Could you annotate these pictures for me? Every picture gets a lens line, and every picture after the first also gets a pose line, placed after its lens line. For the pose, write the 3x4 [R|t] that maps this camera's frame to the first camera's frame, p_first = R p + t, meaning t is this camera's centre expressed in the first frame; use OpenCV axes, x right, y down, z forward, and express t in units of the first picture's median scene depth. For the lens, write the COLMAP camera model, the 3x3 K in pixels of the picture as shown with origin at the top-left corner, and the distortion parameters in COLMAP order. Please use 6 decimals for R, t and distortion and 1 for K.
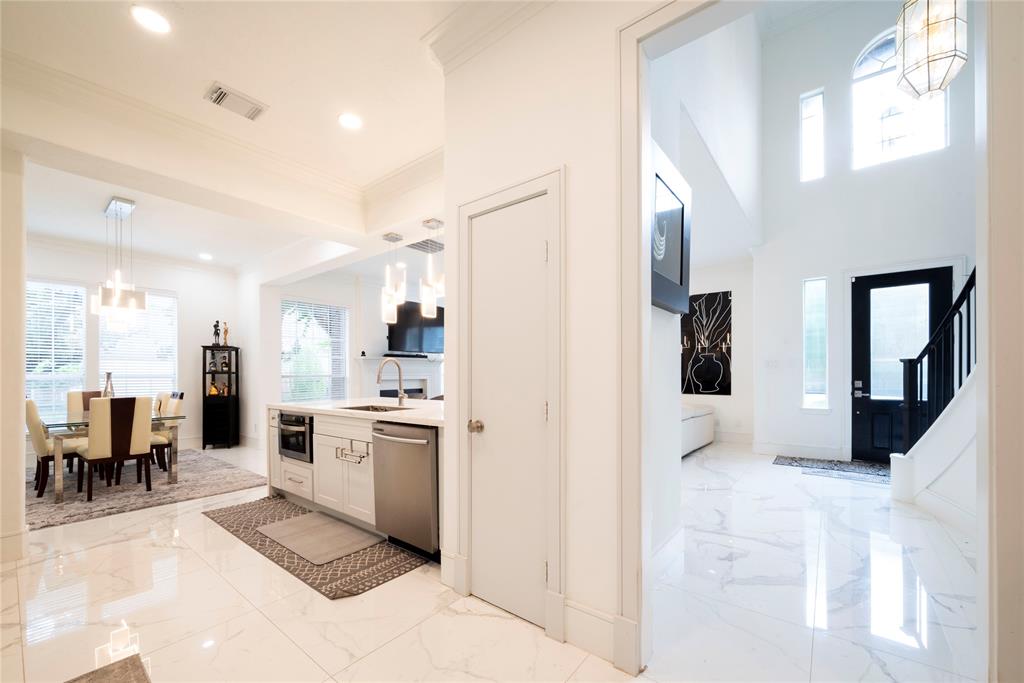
lens RADIAL K [[403.7, 0, 516.5], [0, 403.7, 374.7], [0, 0, 1]] dist [-0.005789, 0.000513]
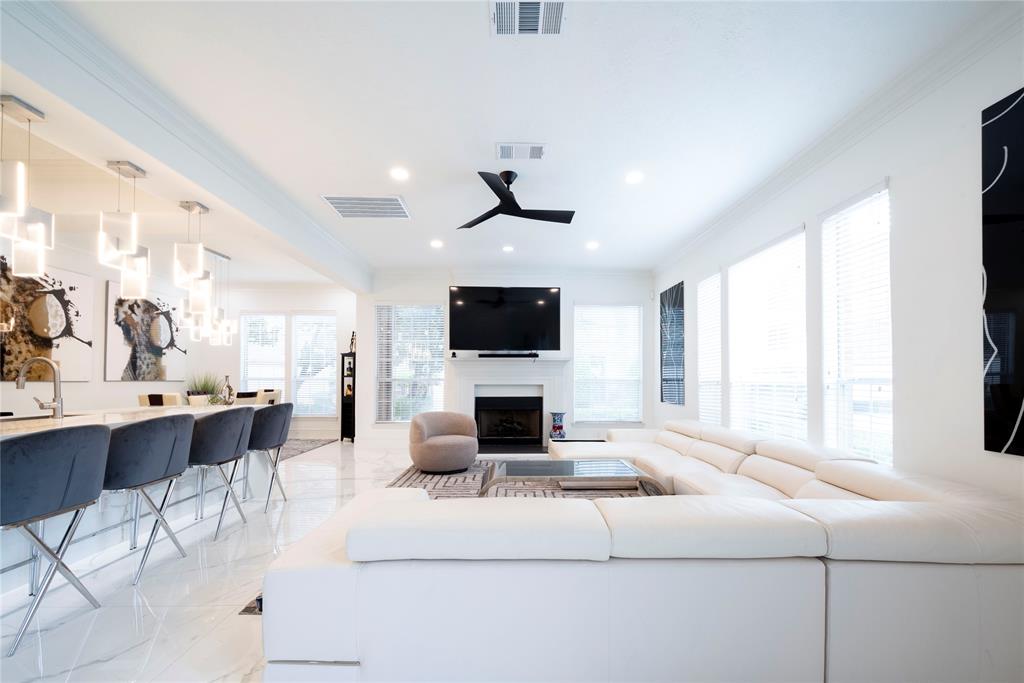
lens RADIAL K [[403.7, 0, 516.5], [0, 403.7, 374.7], [0, 0, 1]] dist [-0.005789, 0.000513]
pose [[0.635599, -0.002947, -0.772014, 0.698173], [-0.003591, 0.999971, -0.006773, -0.004486], [0.772011, 0.007077, 0.635569, 0.966484]]
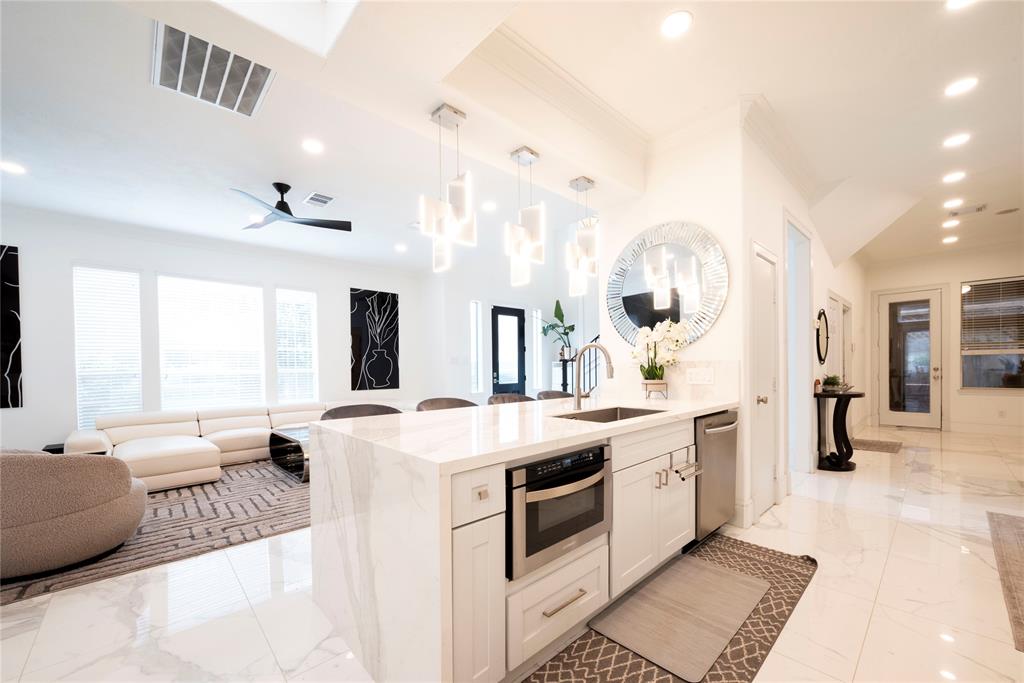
lens RADIAL K [[403.7, 0, 516.5], [0, 403.7, 374.7], [0, 0, 1]] dist [-0.005789, 0.000513]
pose [[0.150580, -0.016113, 0.988466, -0.822798], [0.012057, 0.999823, 0.014461, 0.001981], [-0.988524, 0.009740, 0.150748, 0.811906]]
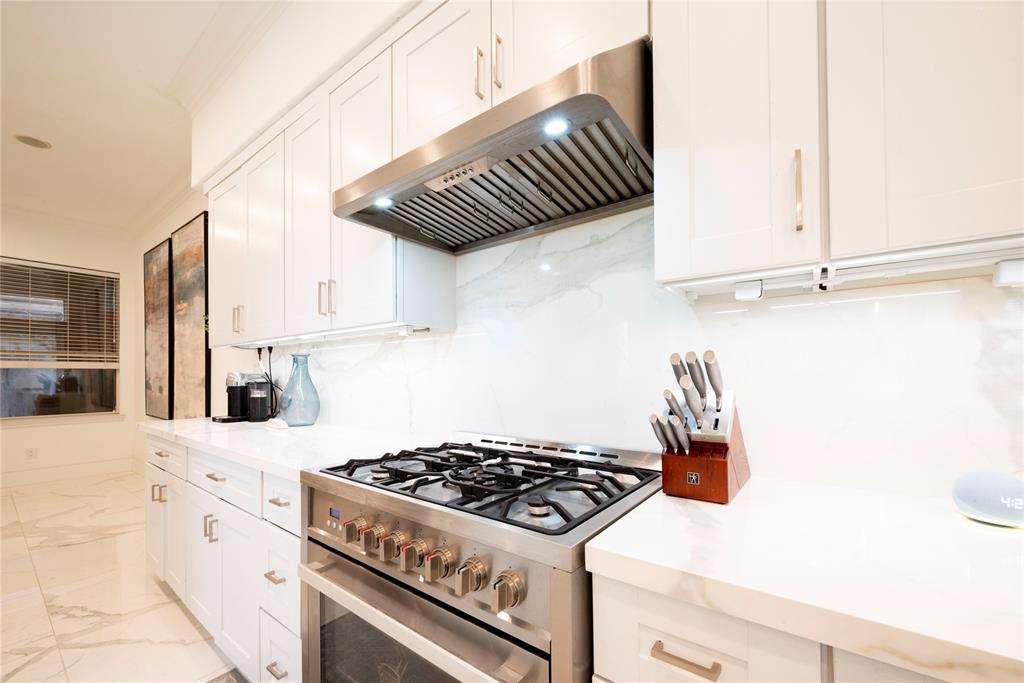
lens RADIAL K [[397.4, 0, 518.6], [0, 397.4, 374.6], [0, 0, 1]] dist [-0.010559, 0.000212]
pose [[-0.999340, 0.009657, -0.035005, -0.326444], [0.009809, 0.999943, -0.004174, 0.002957], [0.034963, -0.004515, -0.999378, 0.328212]]
